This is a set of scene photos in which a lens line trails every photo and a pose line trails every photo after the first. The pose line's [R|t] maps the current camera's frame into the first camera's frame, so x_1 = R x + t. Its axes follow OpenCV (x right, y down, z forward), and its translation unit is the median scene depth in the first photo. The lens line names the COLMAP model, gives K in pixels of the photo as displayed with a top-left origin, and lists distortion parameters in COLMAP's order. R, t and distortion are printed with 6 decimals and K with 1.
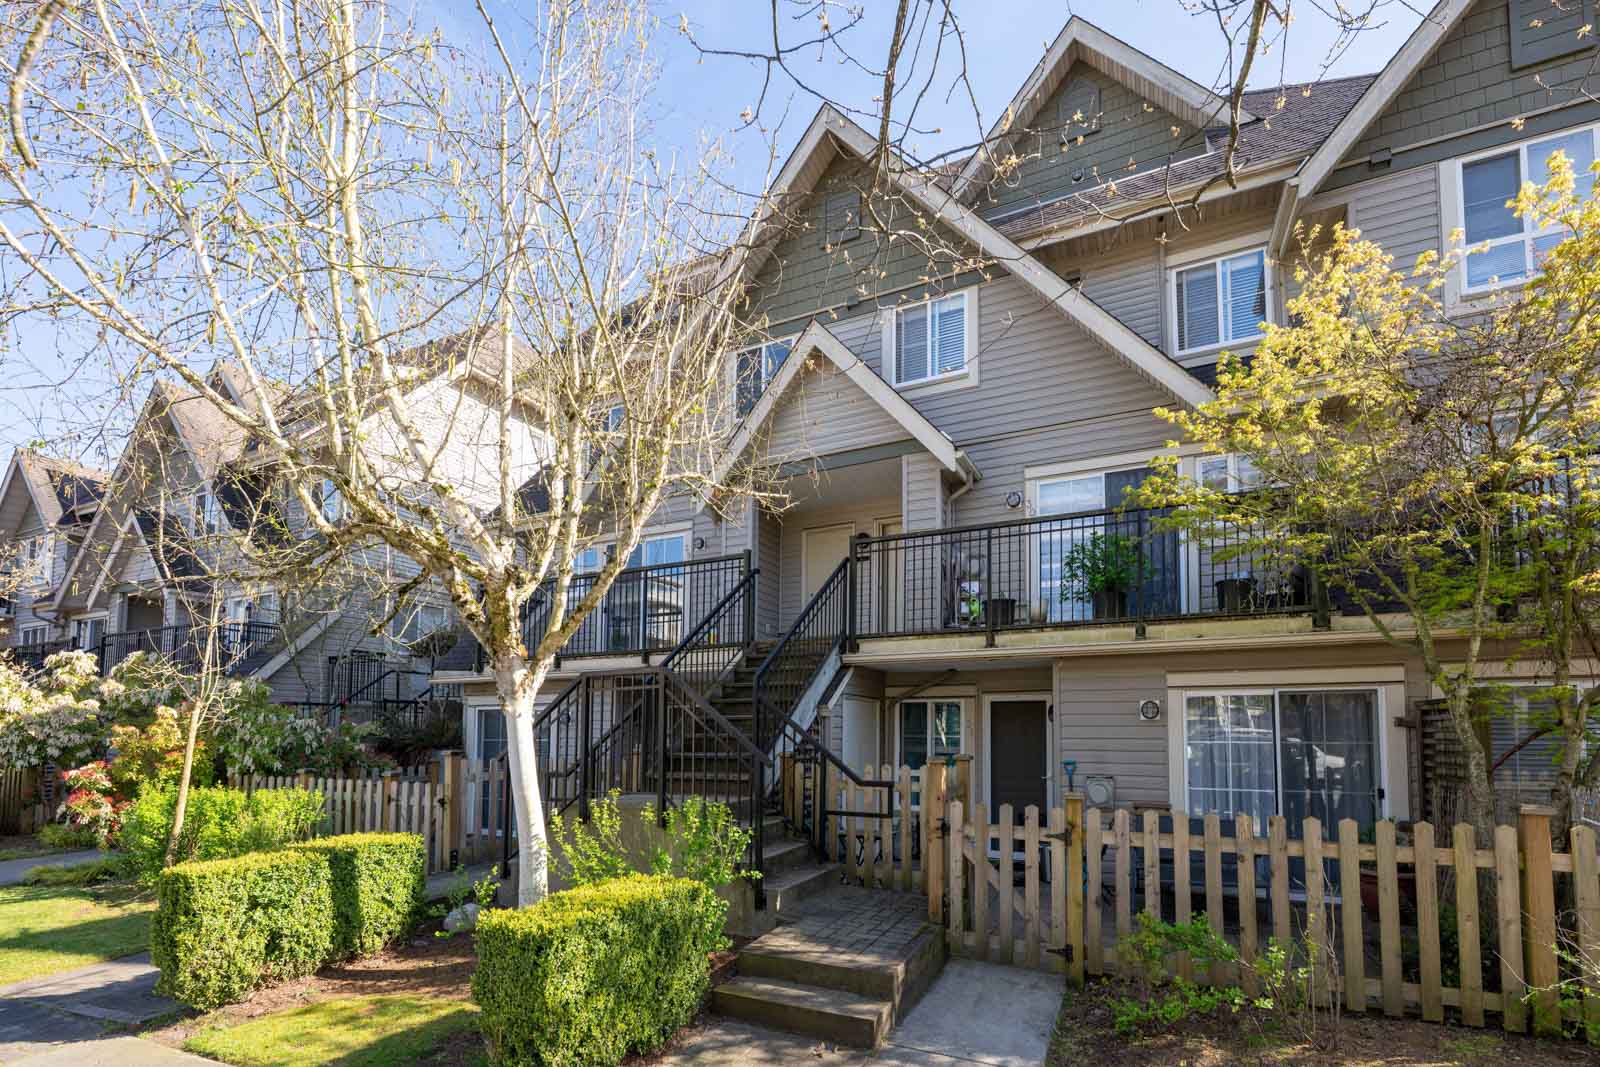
lens RADIAL K [[996.6, 0, 800.5], [0, 996.6, 554.1], [0, 0, 1]] dist [-0.000928, 0.003471]
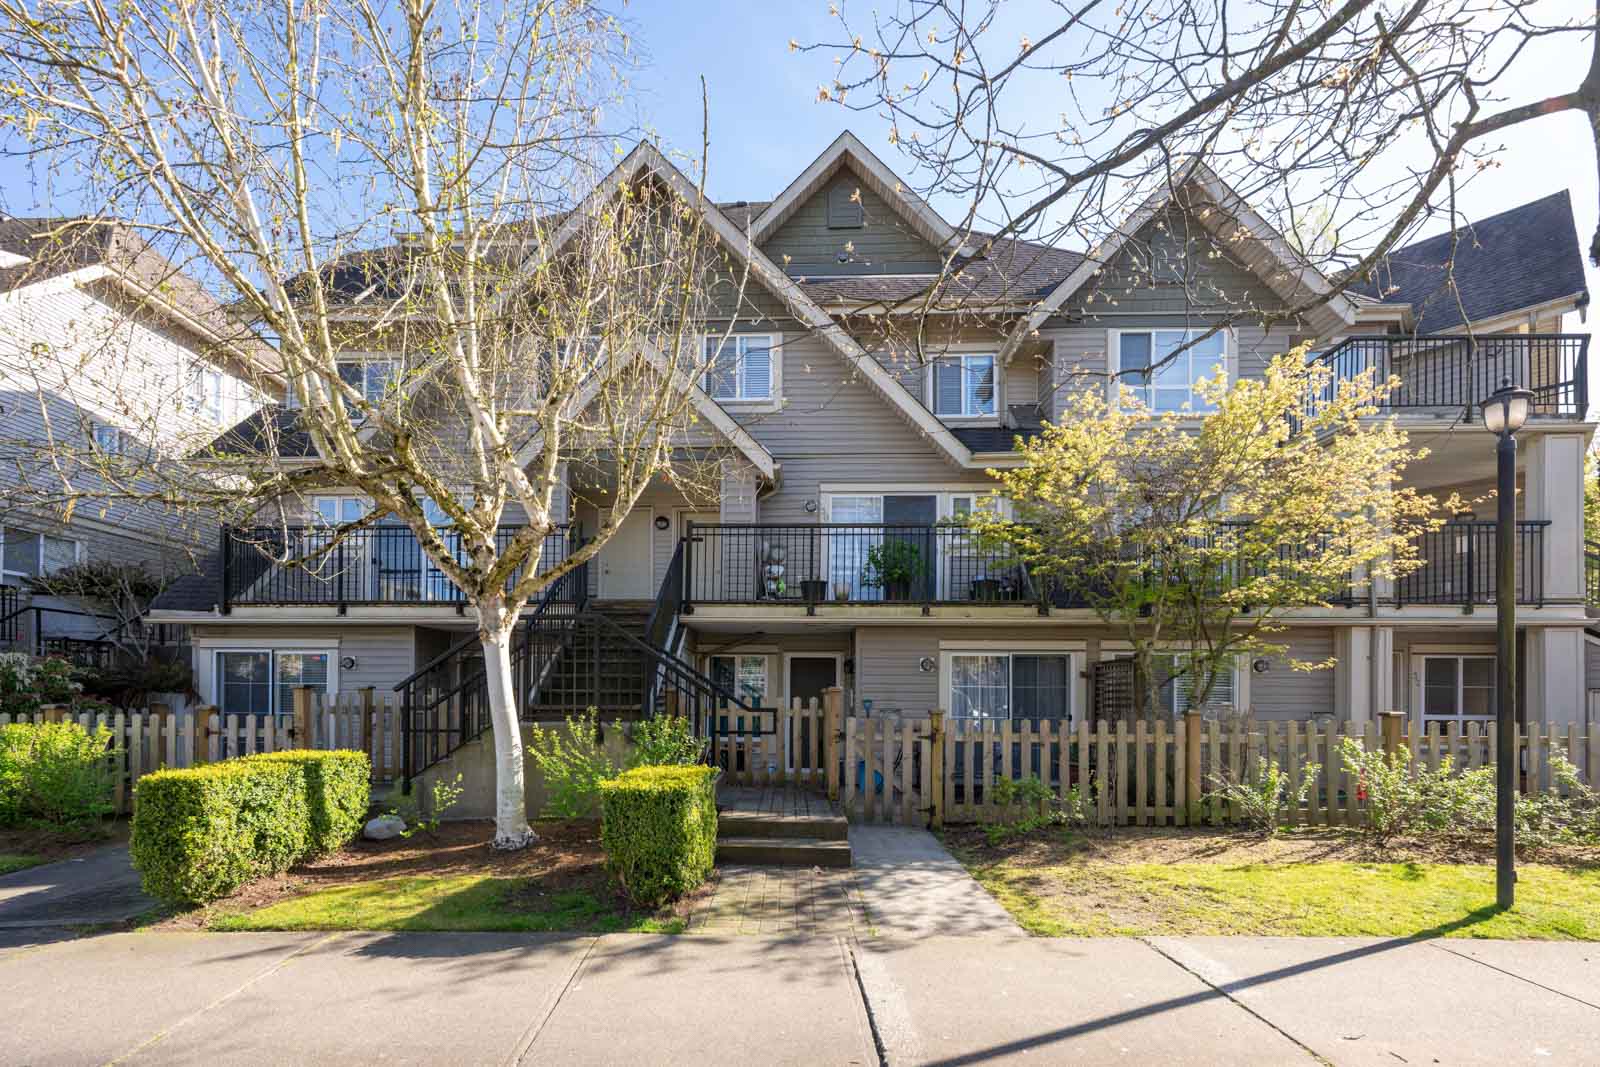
lens RADIAL K [[996.6, 0, 800.5], [0, 996.6, 554.1], [0, 0, 1]] dist [-0.000928, 0.003471]
pose [[0.887081, 0.090608, 0.452635, -0.477883], [-0.097400, 0.995210, -0.008334, 0.025385], [-0.451222, -0.036693, 0.891657, -0.205018]]
